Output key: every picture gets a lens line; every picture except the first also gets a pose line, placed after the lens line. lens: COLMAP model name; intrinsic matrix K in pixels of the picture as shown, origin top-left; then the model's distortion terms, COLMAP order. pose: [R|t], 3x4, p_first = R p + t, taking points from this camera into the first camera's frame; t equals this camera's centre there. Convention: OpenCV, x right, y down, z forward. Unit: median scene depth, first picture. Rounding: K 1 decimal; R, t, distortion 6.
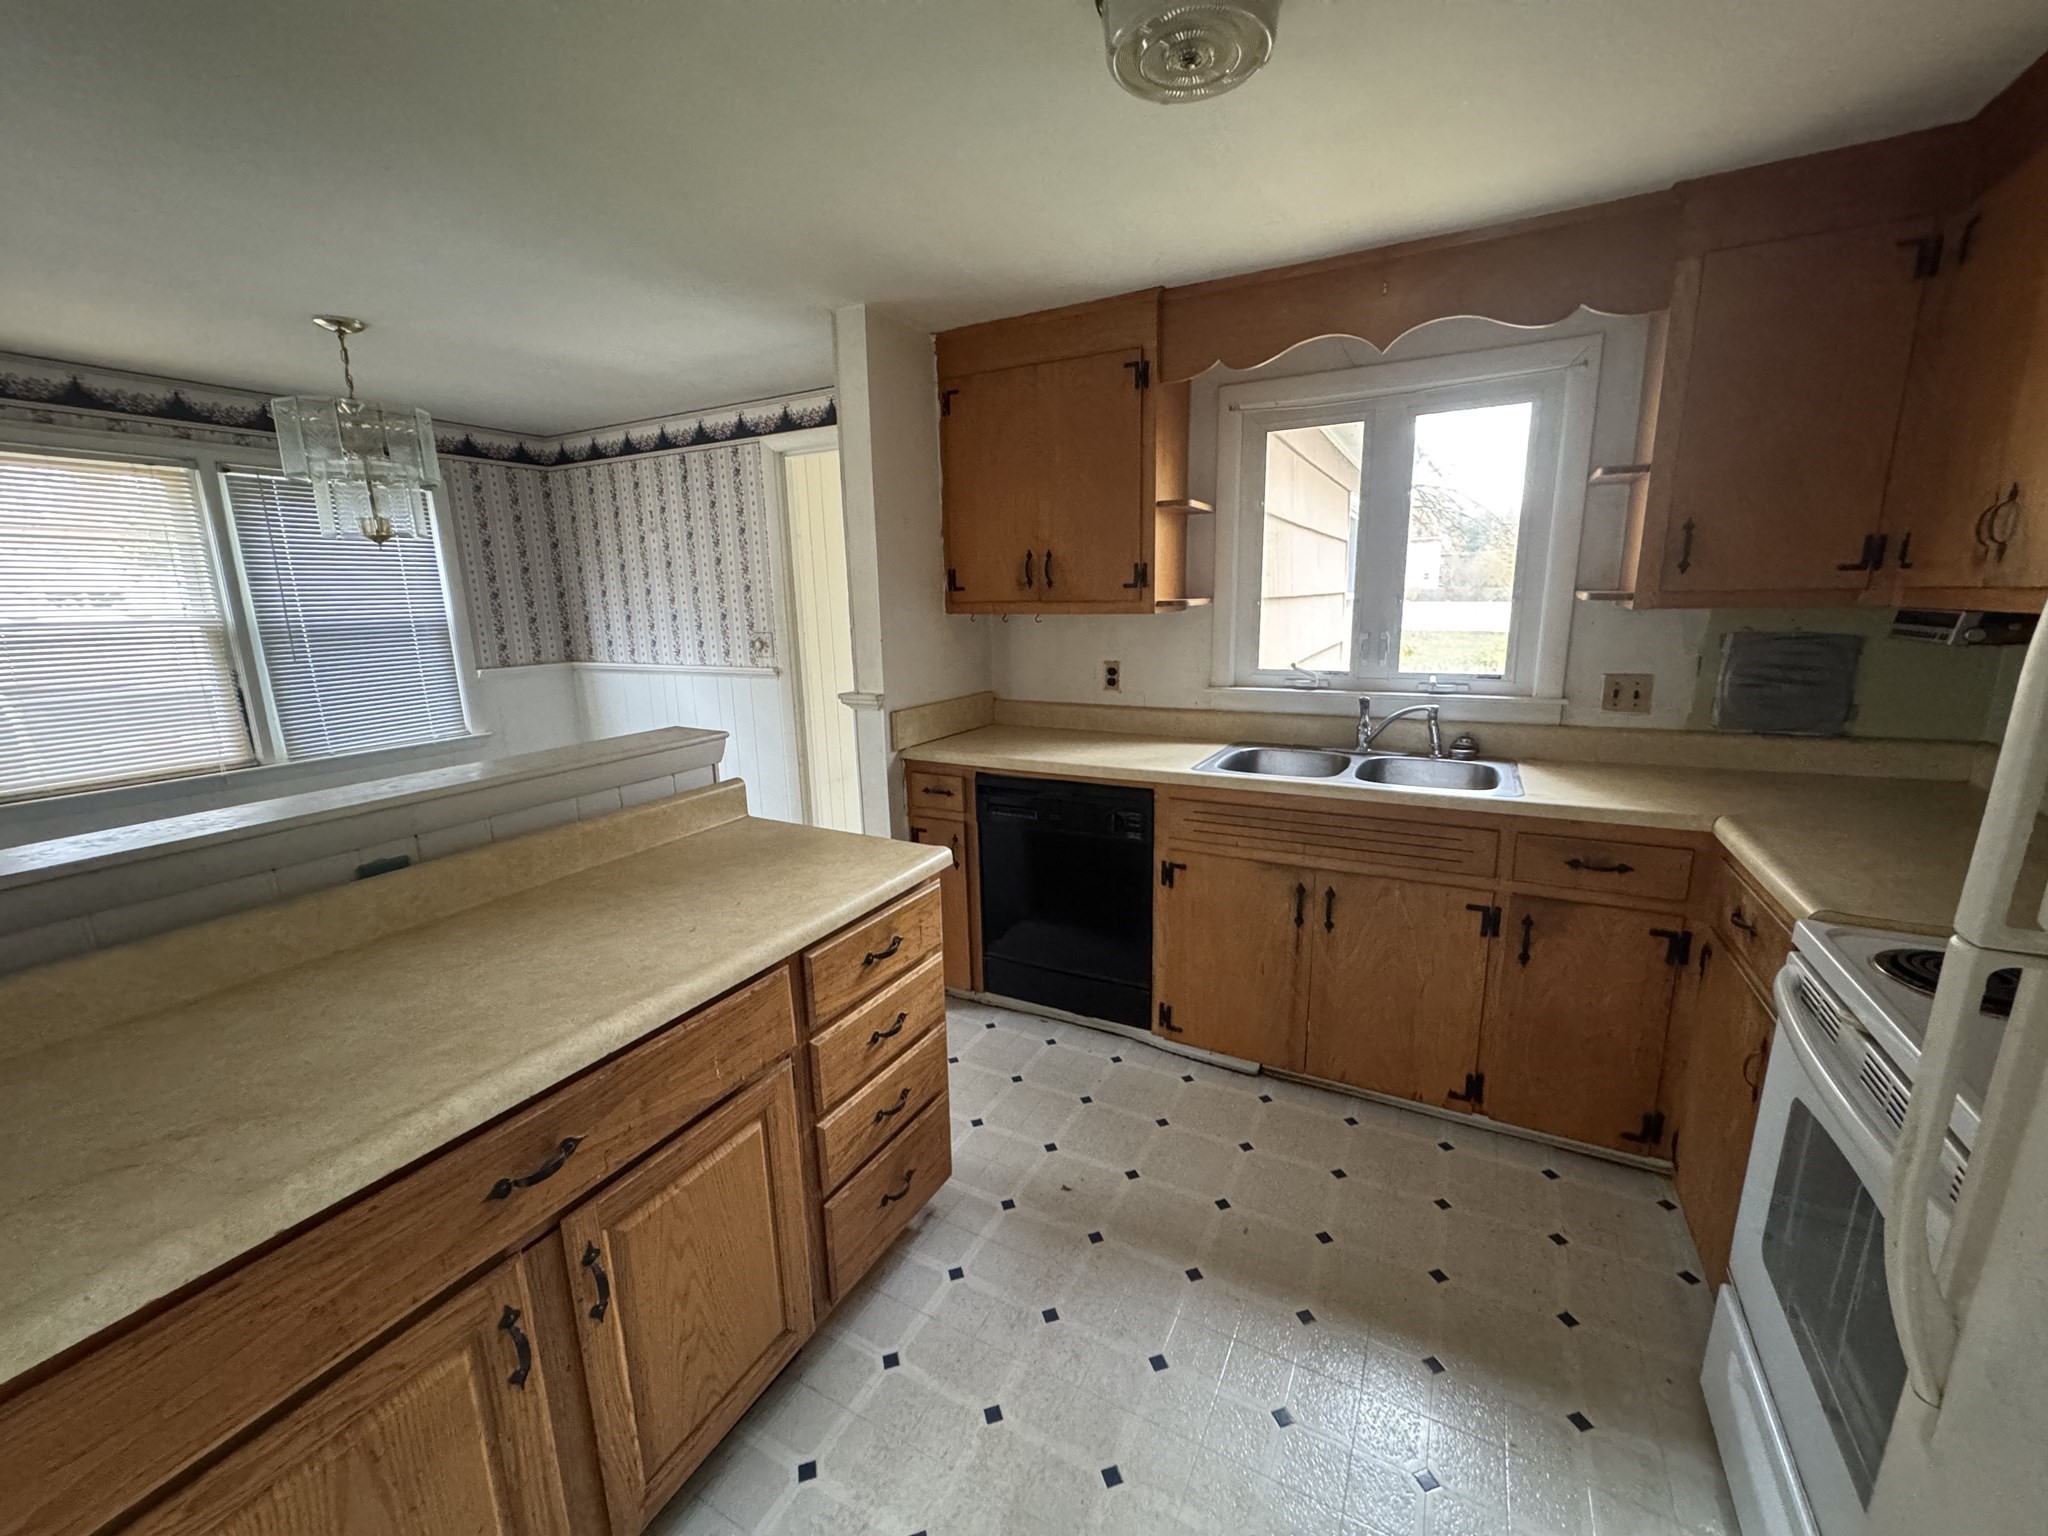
lens RADIAL K [[813.0, 0, 1024.0], [0, 813.0, 768.0], [0, 0, 1]] dist [-0.004095, 0.000184]
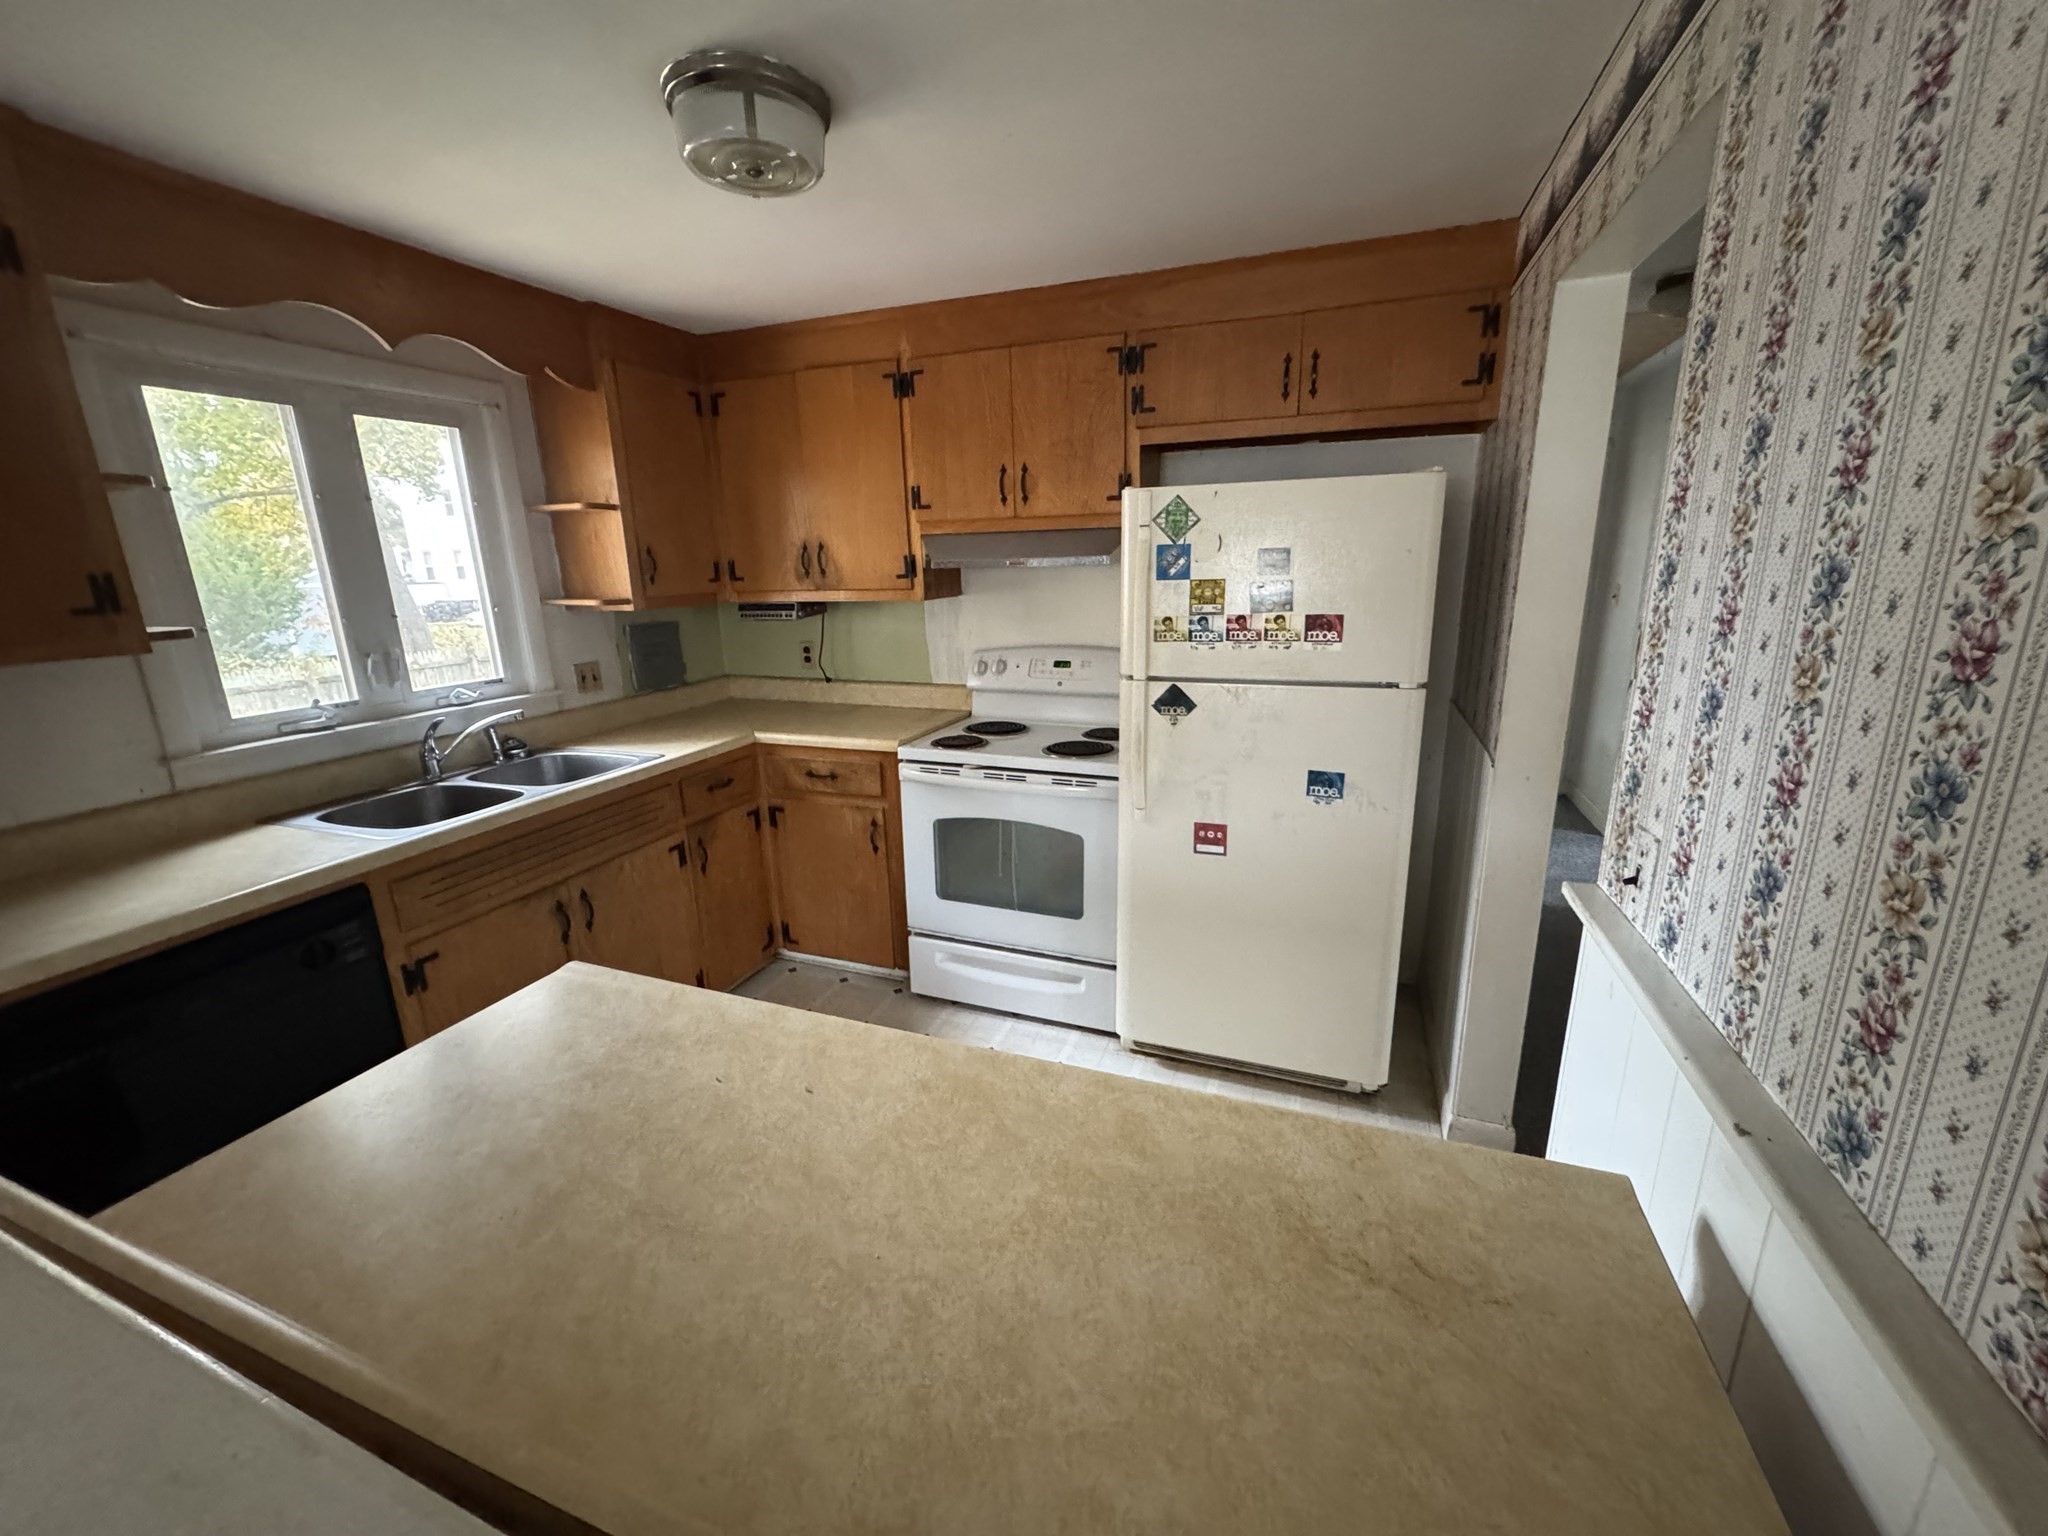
lens RADIAL K [[813.0, 0, 1024.0], [0, 813.0, 768.0], [0, 0, 1]] dist [-0.004095, 0.000184]
pose [[-0.135444, -0.223504, 0.965247, -0.394330], [0.233281, 0.939641, 0.250309, -0.074636], [-0.962930, 0.259076, -0.075129, 0.296785]]
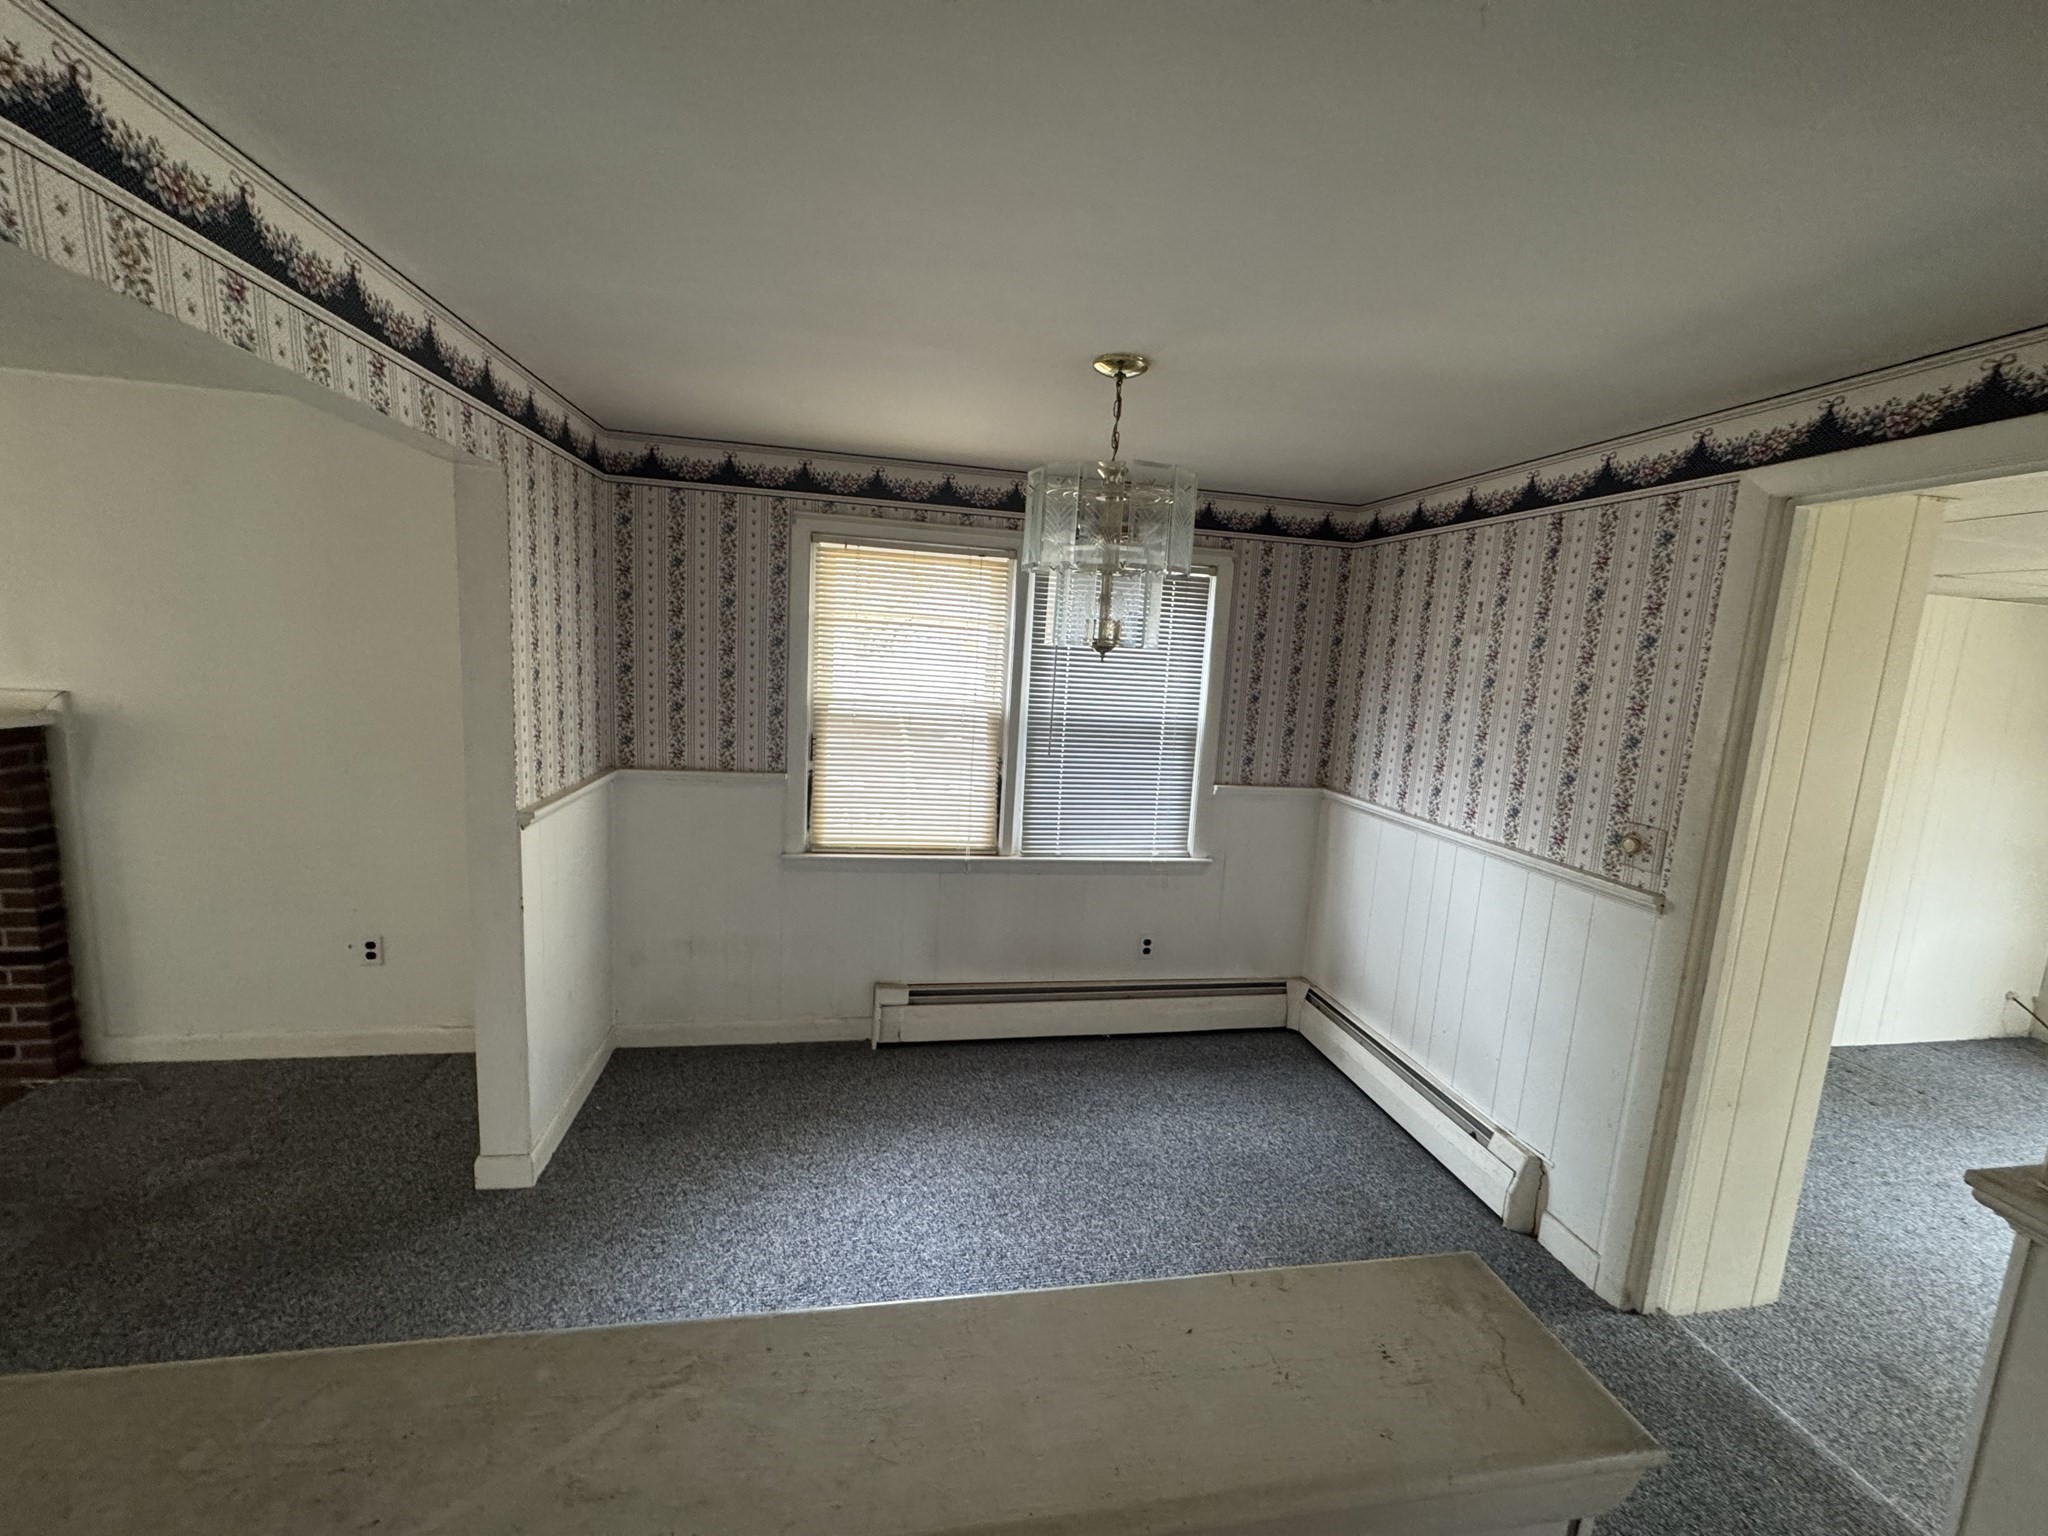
lens RADIAL K [[813.0, 0, 1024.0], [0, 813.0, 768.0], [0, 0, 1]] dist [-0.004095, 0.000184]
pose [[0.629349, 0.169828, -0.758339, -0.187167], [-0.230739, 0.972659, 0.026333, -0.128780], [0.742078, 0.158406, 0.651328, 0.346137]]
